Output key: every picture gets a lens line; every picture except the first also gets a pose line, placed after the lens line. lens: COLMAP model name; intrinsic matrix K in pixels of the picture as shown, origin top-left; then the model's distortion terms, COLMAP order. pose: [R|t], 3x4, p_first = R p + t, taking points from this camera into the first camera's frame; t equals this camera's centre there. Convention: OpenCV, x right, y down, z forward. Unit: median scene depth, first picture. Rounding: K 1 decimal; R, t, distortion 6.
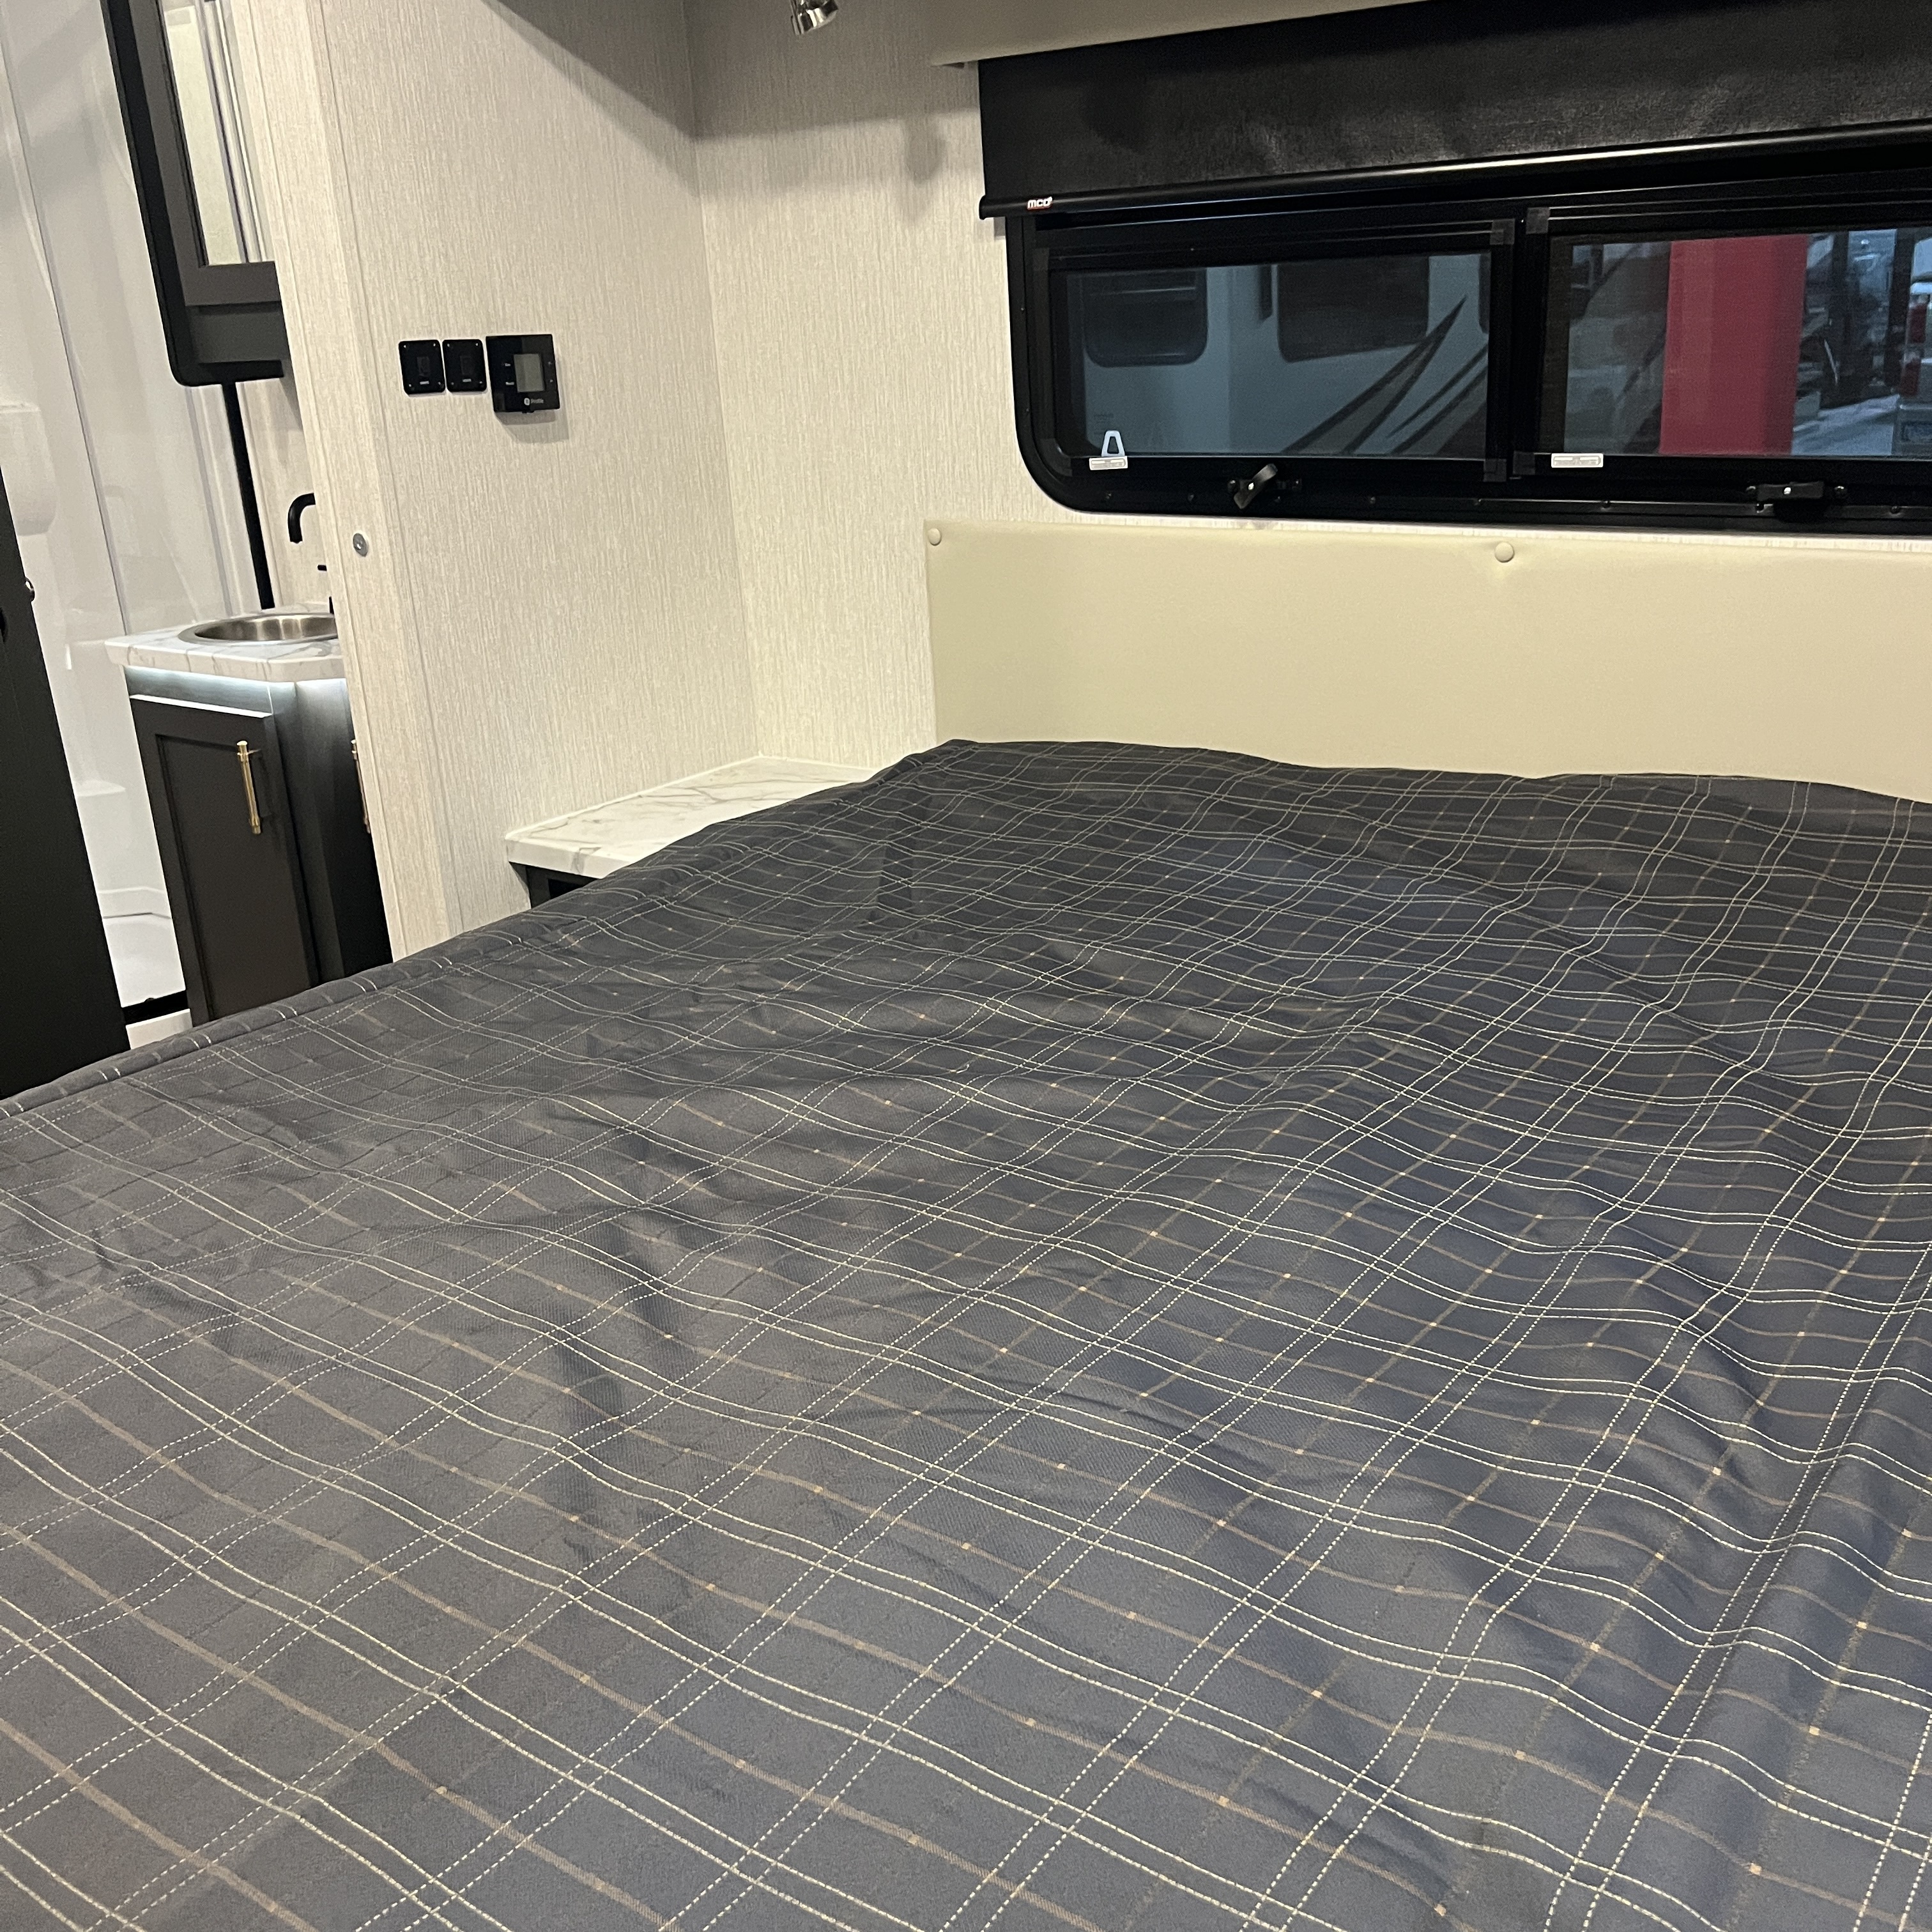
lens RADIAL K [[1997.1, 0, 966.0], [0, 1997.1, 966.0], [0, 0, 1]] dist [0.103756, -0.189994]
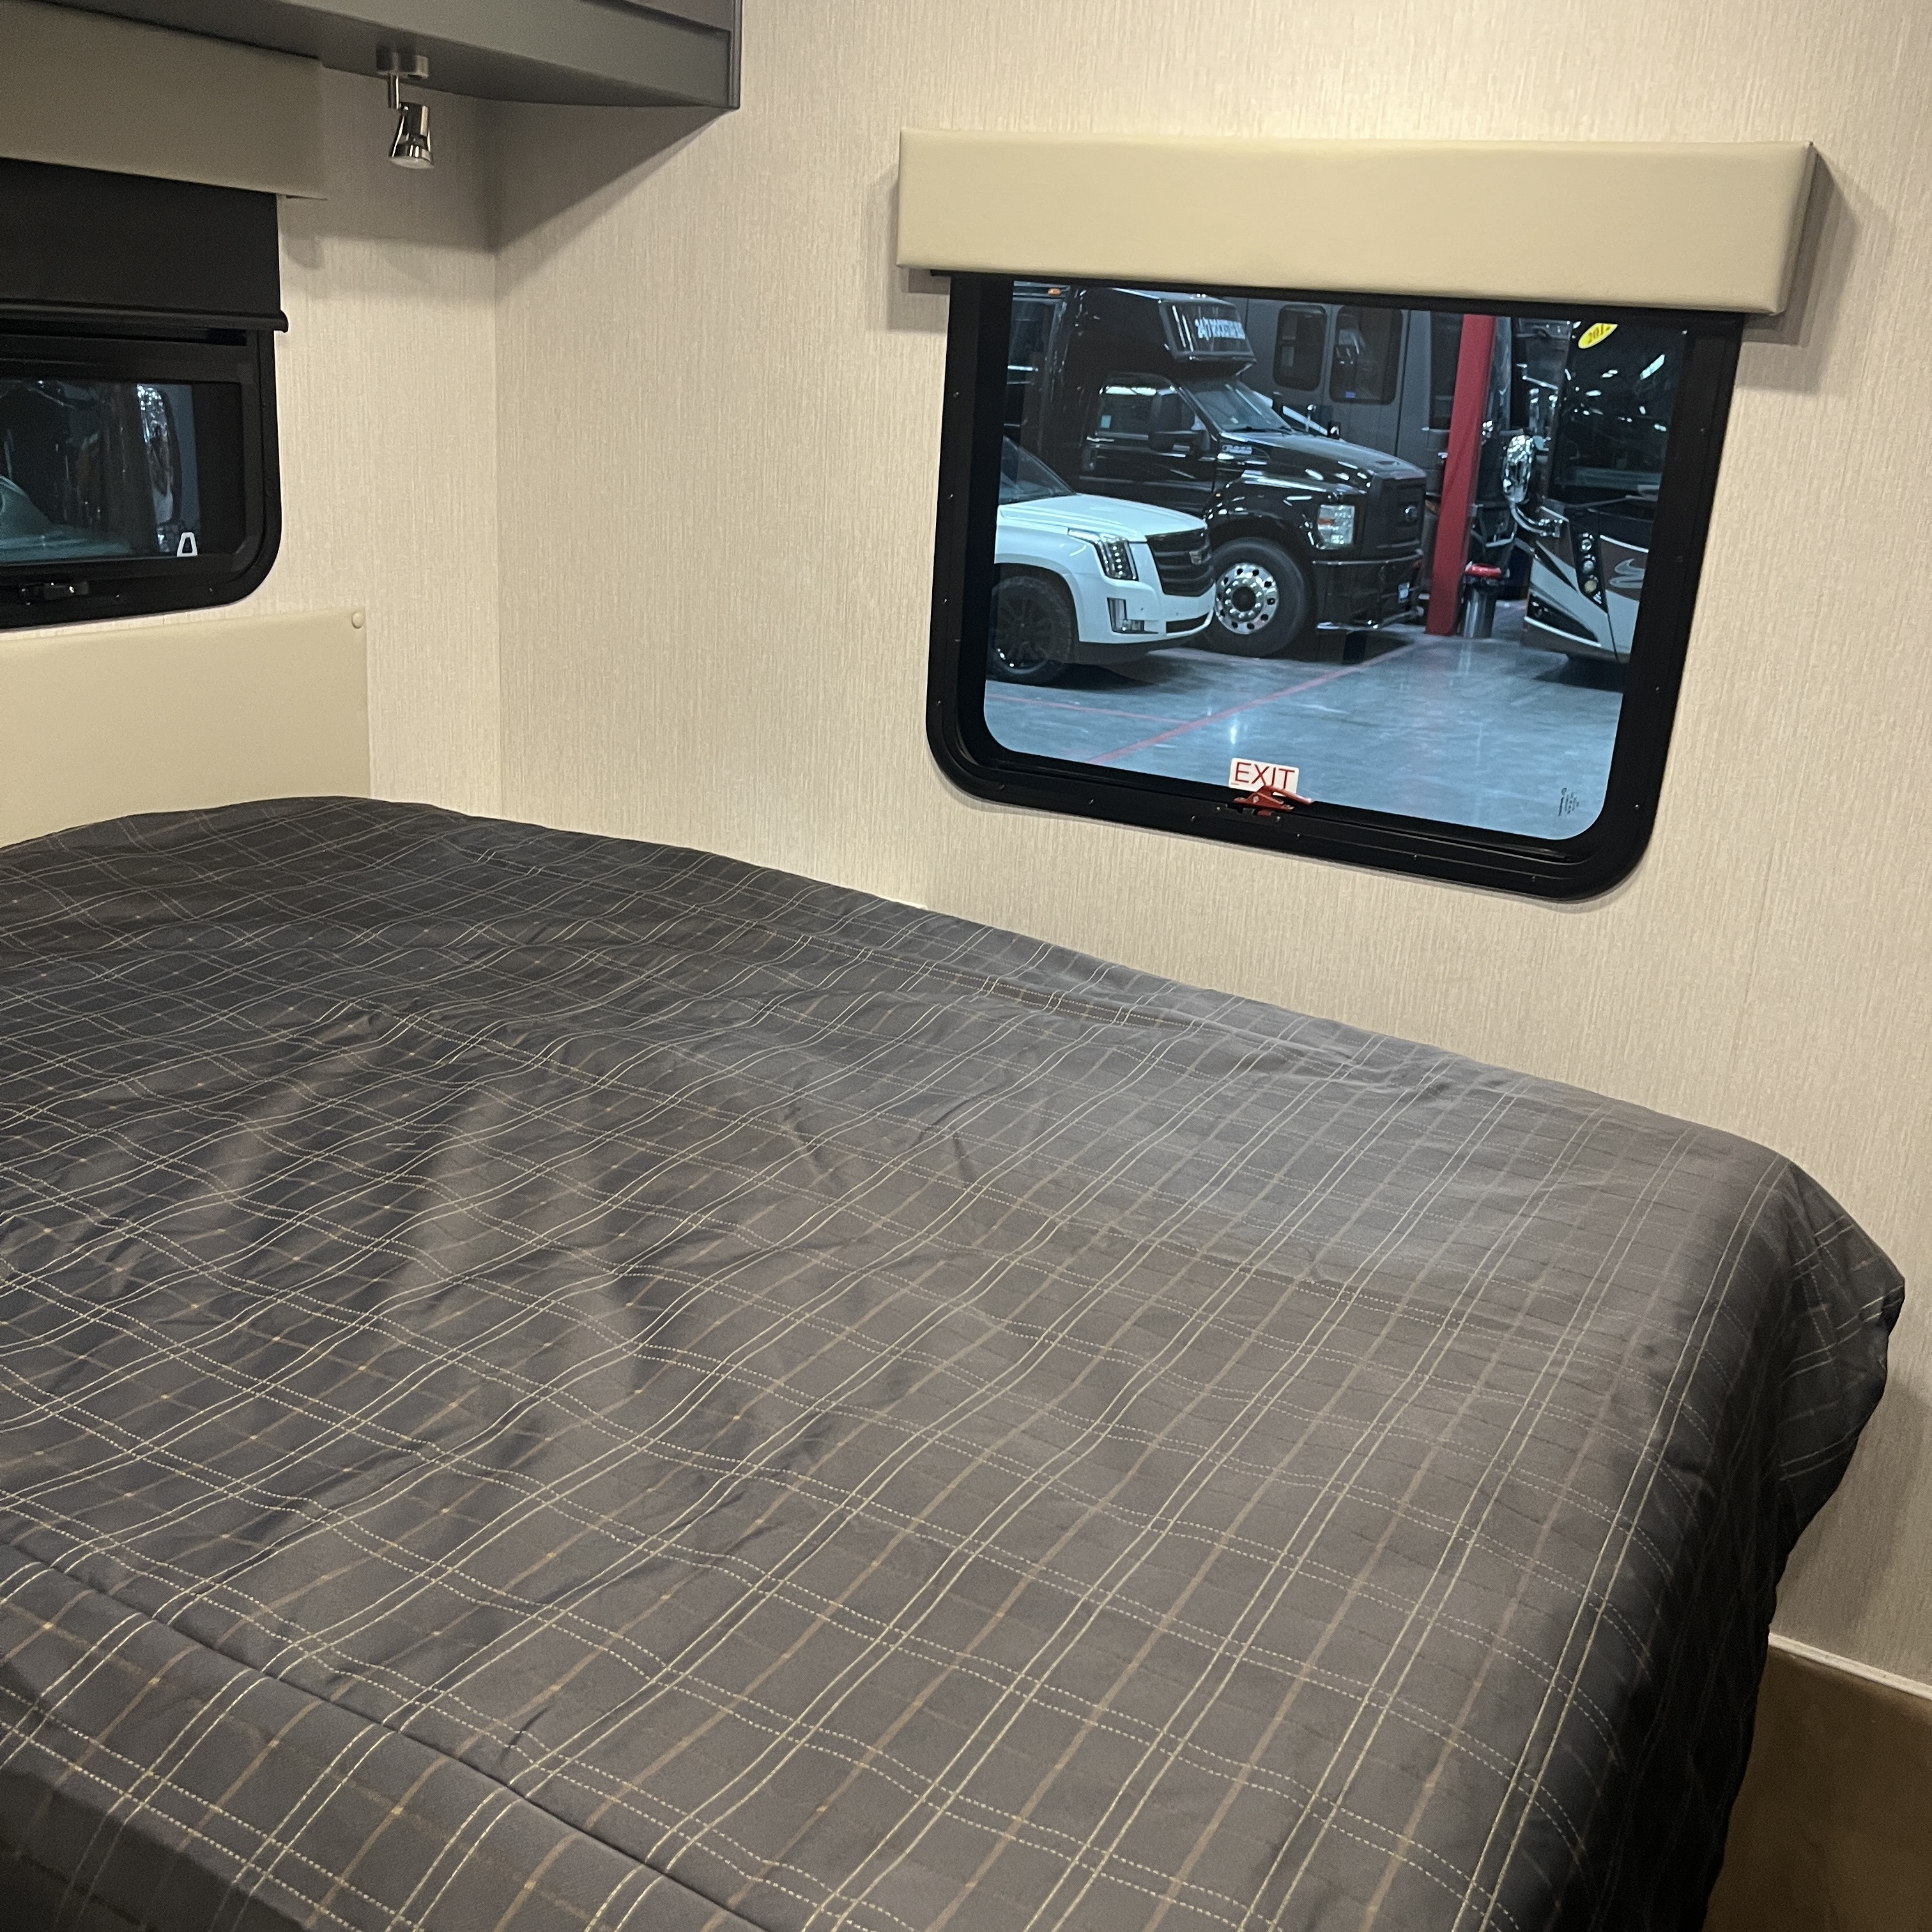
lens RADIAL K [[1997.1, 0, 966.0], [0, 1997.1, 966.0], [0, 0, 1]] dist [0.103756, -0.189994]
pose [[-0.145342, -0.251651, 0.956842, -1.061939], [0.276954, 0.918100, 0.283530, -0.260823], [-0.949827, 0.306210, -0.063743, 0.734900]]
